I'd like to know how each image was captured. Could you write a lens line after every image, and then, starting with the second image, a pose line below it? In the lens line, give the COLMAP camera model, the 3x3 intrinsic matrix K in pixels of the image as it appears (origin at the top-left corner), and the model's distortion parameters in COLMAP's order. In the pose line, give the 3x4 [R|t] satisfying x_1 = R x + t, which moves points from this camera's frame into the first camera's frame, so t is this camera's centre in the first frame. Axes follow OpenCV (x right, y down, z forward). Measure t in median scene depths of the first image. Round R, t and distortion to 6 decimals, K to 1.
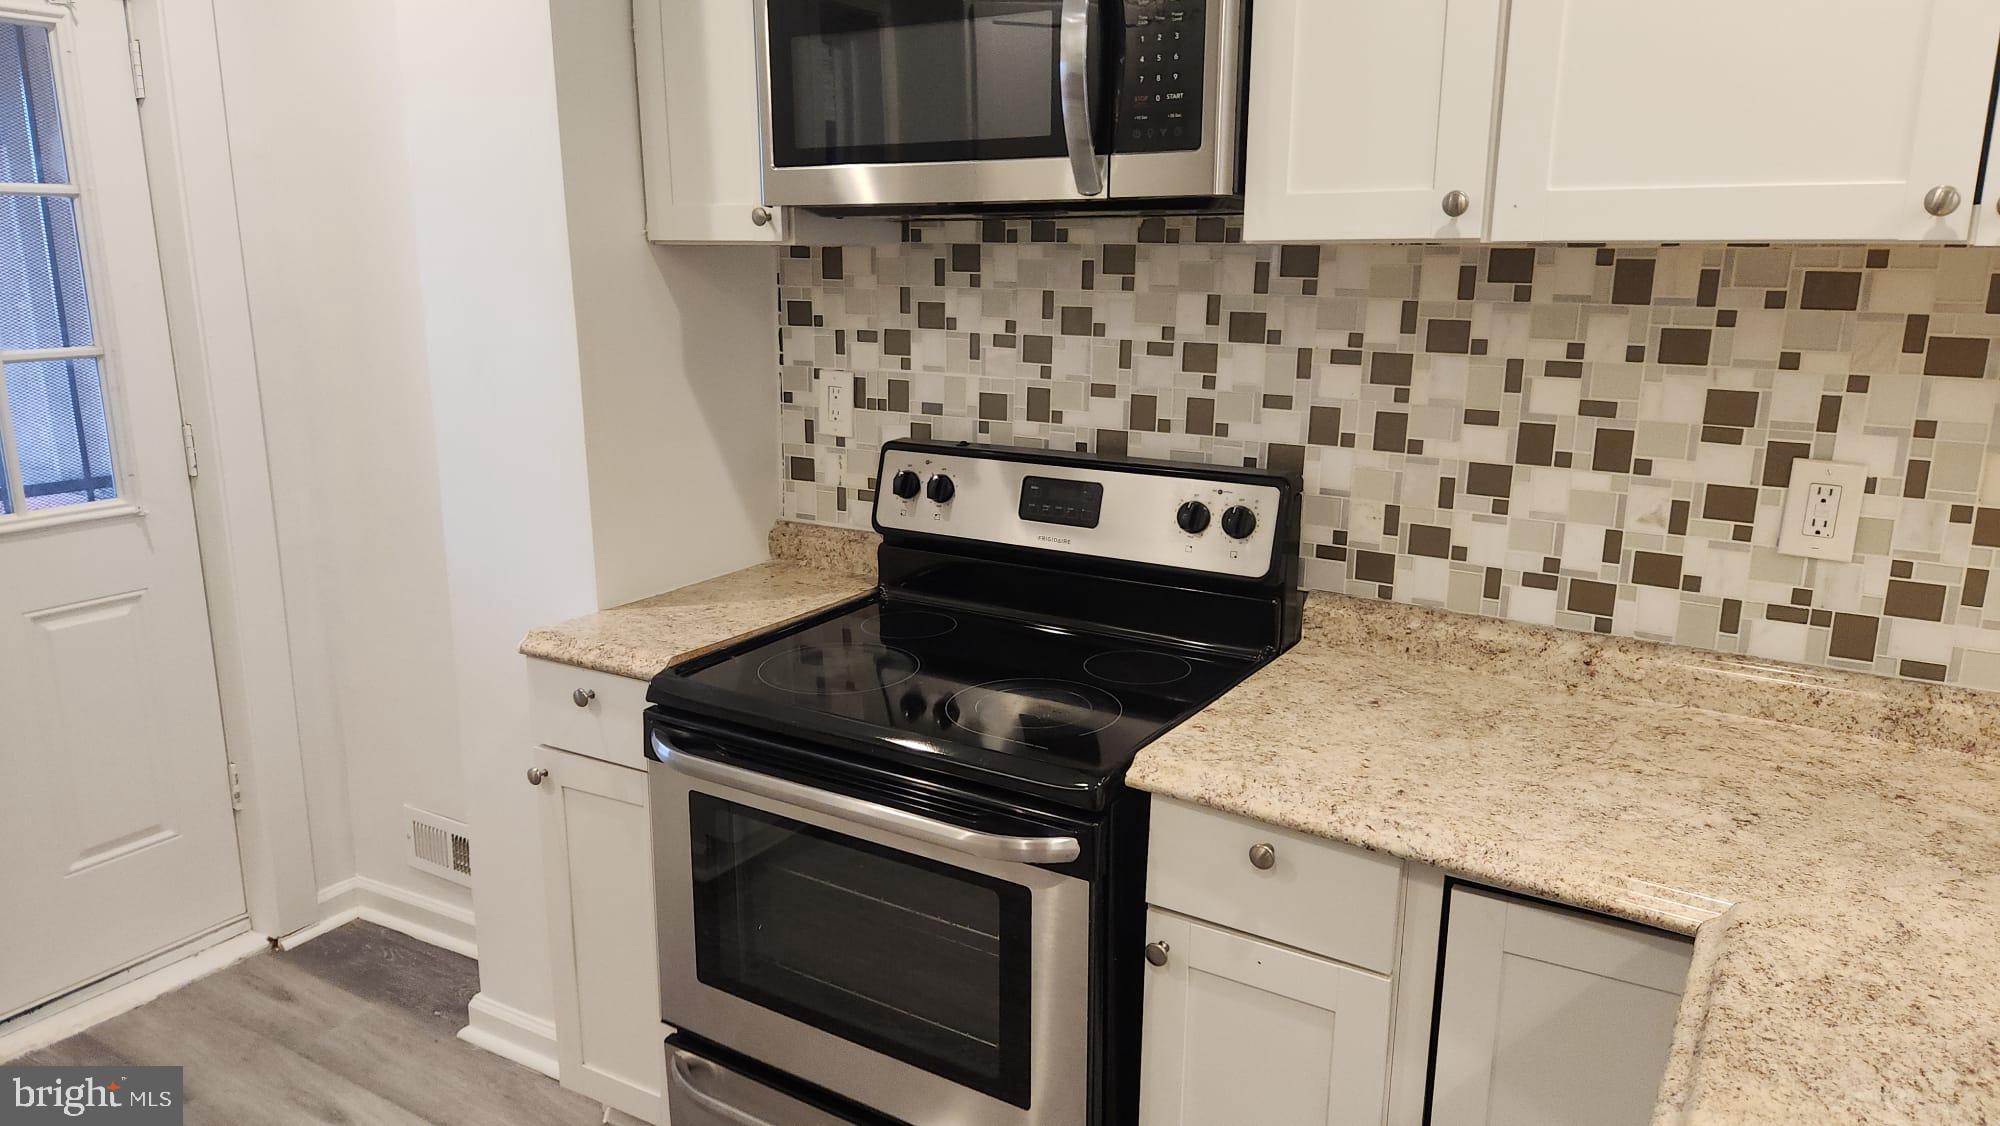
lens RADIAL K [[1310.4, 0, 957.8], [0, 1310.4, 552.1], [0, 0, 1]] dist [0.063814, -0.042725]
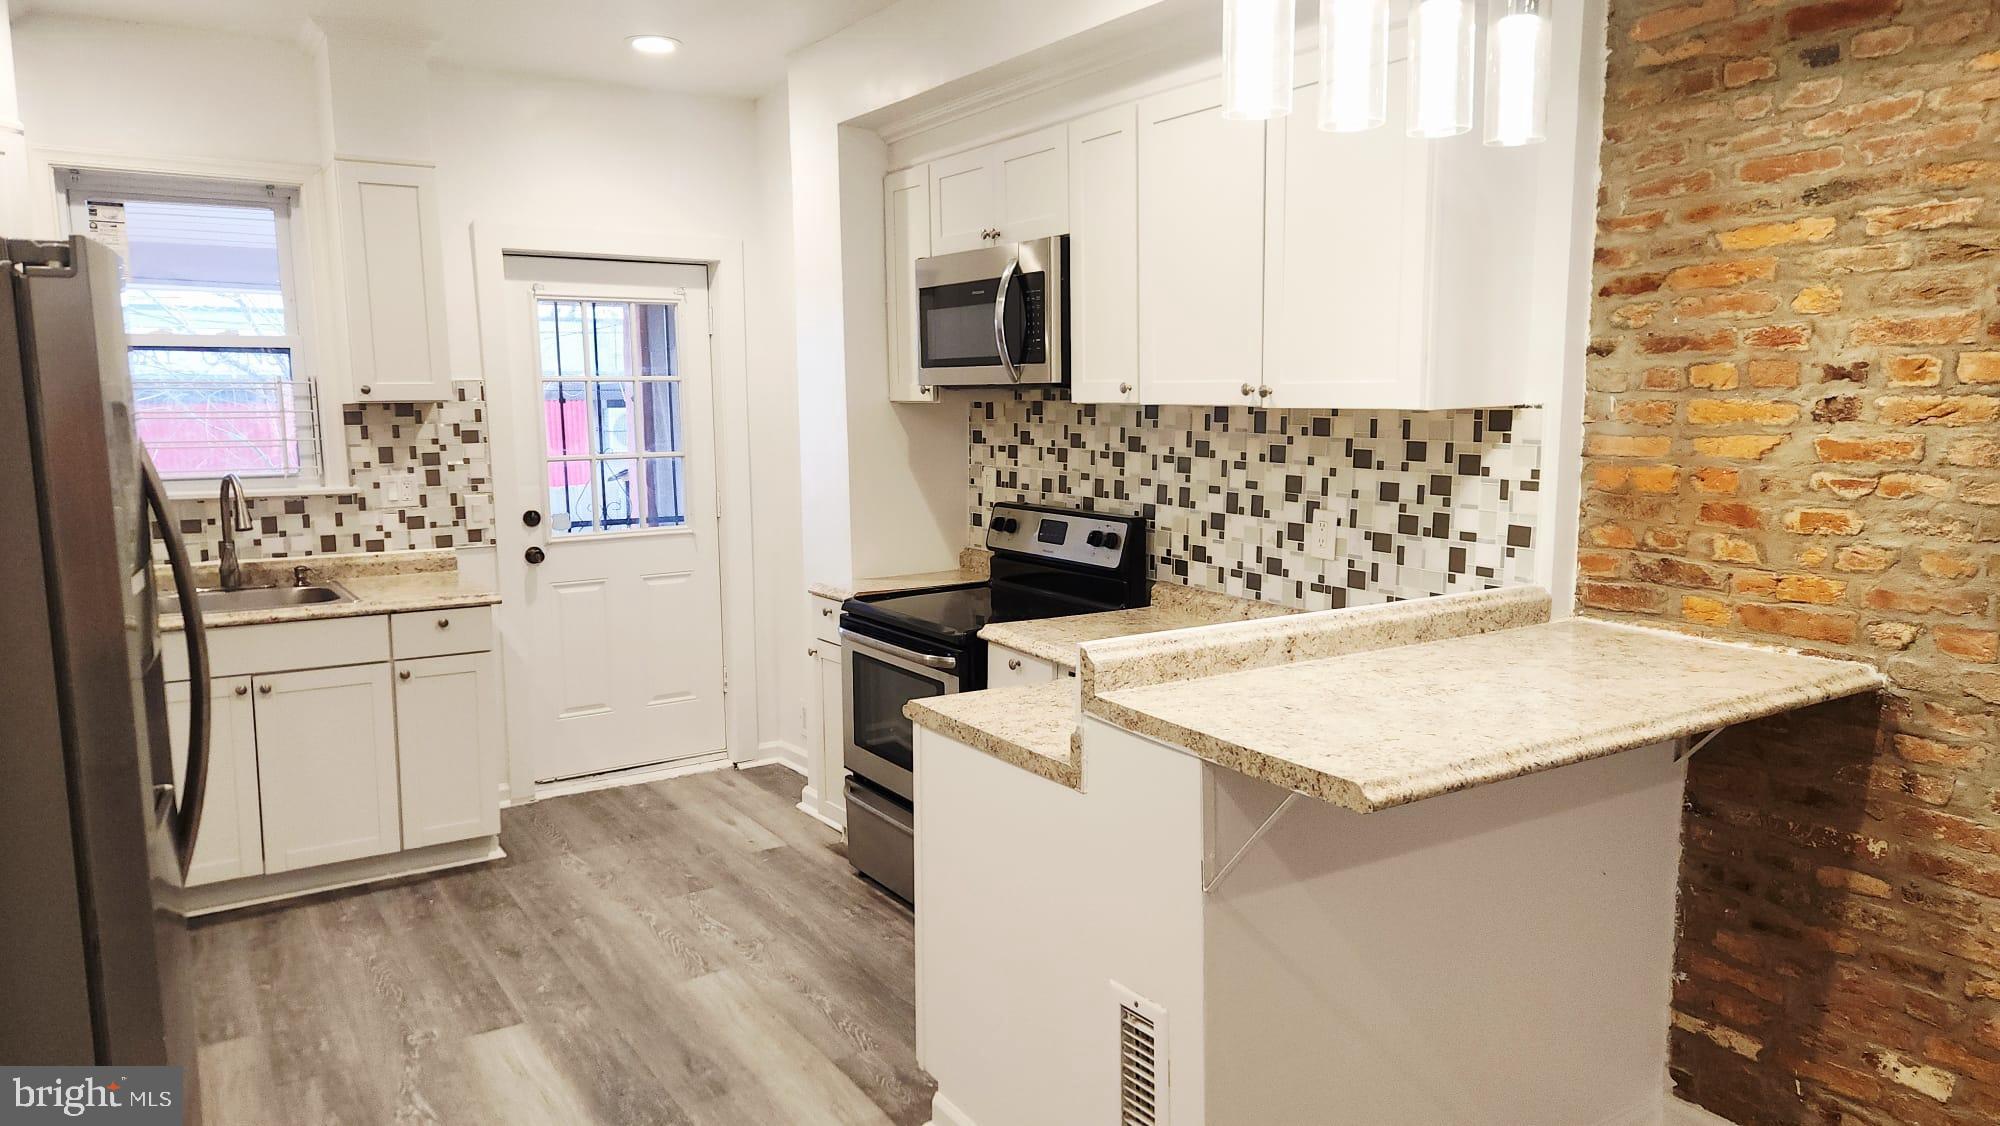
lens RADIAL K [[1310.4, 0, 992.3], [0, 1310.4, 569.8], [0, 0, 1]] dist [0.063814, -0.042725]
pose [[0.906204, 0.051287, -0.419718, 0.890328], [-0.089880, 0.993297, -0.072682, 0.182054], [0.413177, 0.103589, 0.904740, -0.862124]]
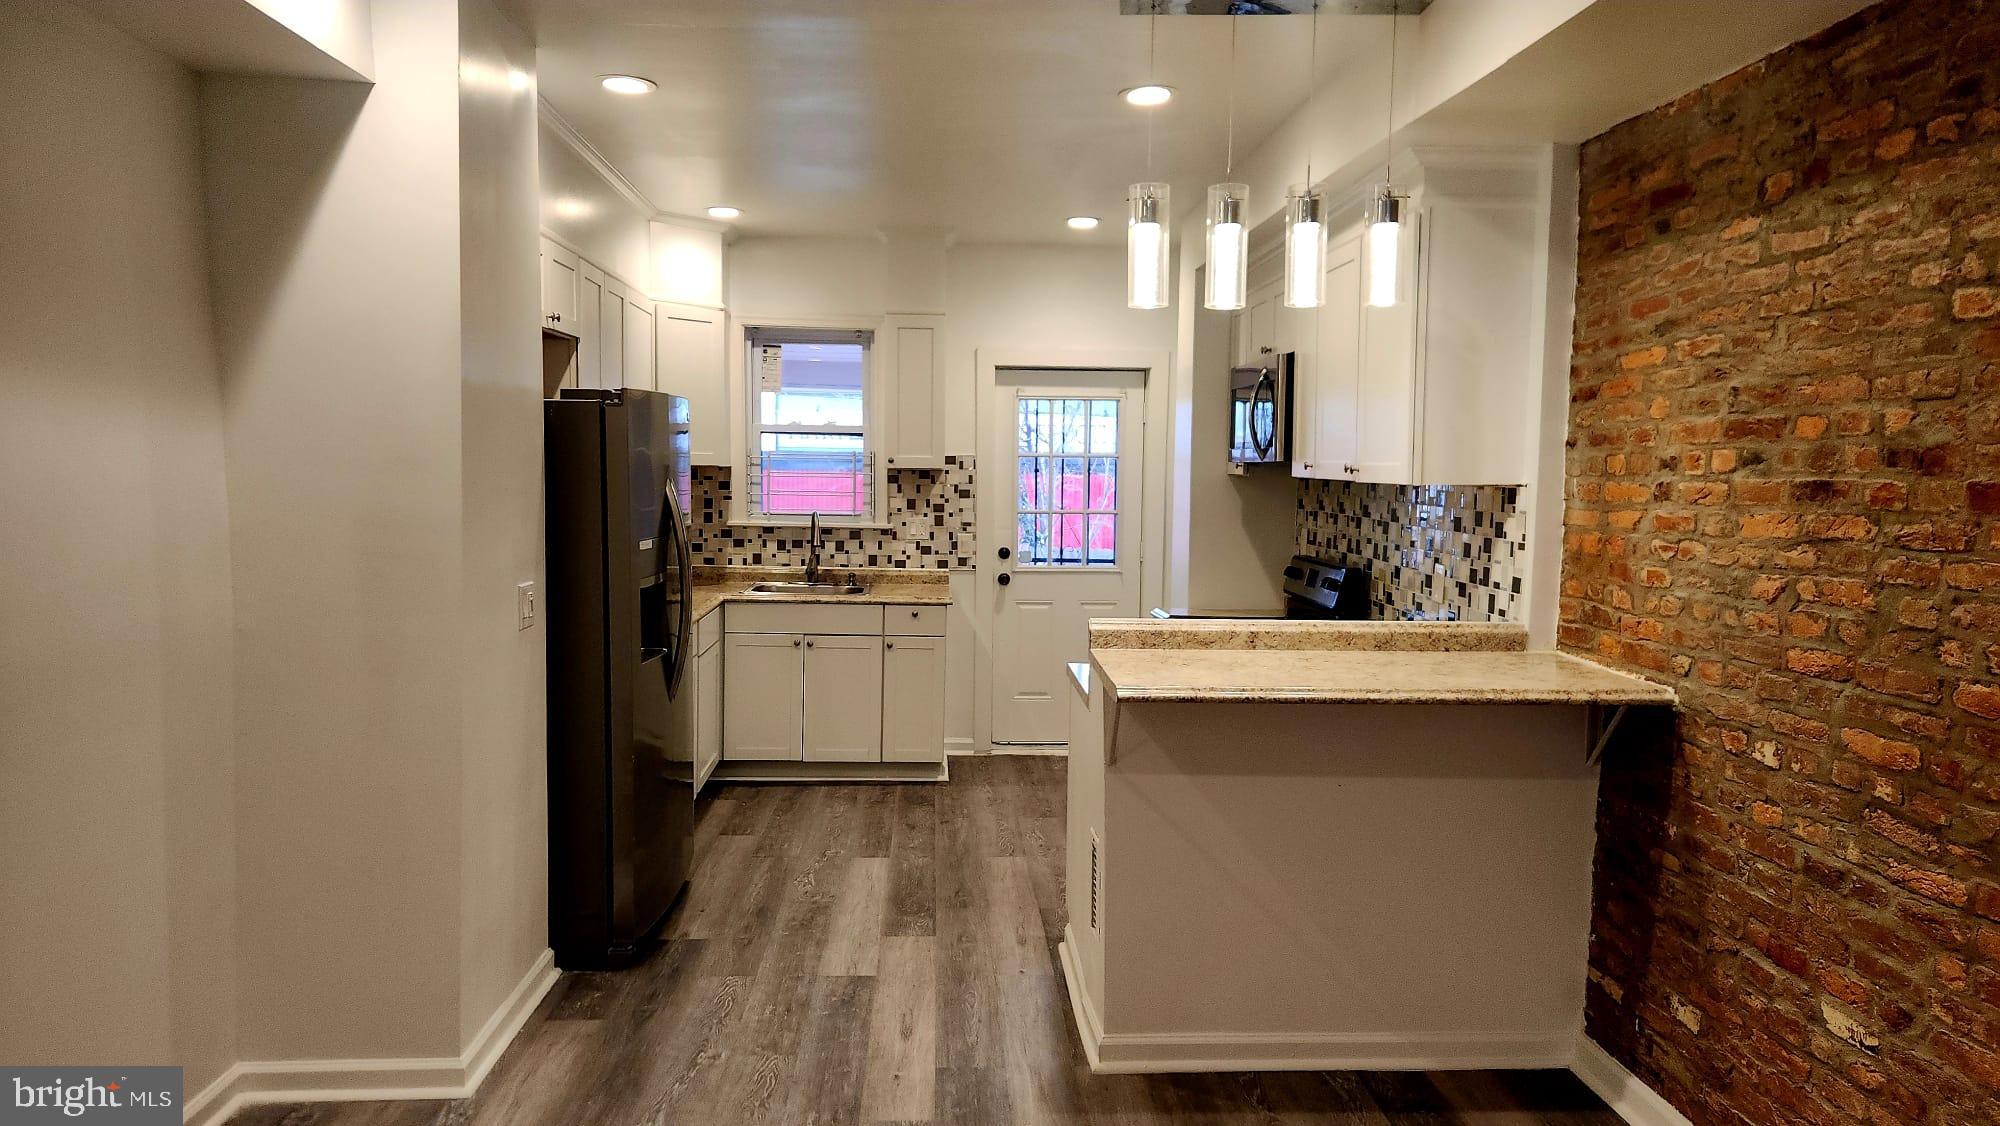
lens RADIAL K [[1310.4, 0, 1011.1], [0, 1310.4, 580.7], [0, 0, 1]] dist [0.063814, -0.042725]
pose [[0.577041, 0.079839, -0.812803, 1.929076], [-0.200228, 0.978668, -0.046018, 0.211966], [0.791790, 0.189300, 0.580718, -0.973253]]
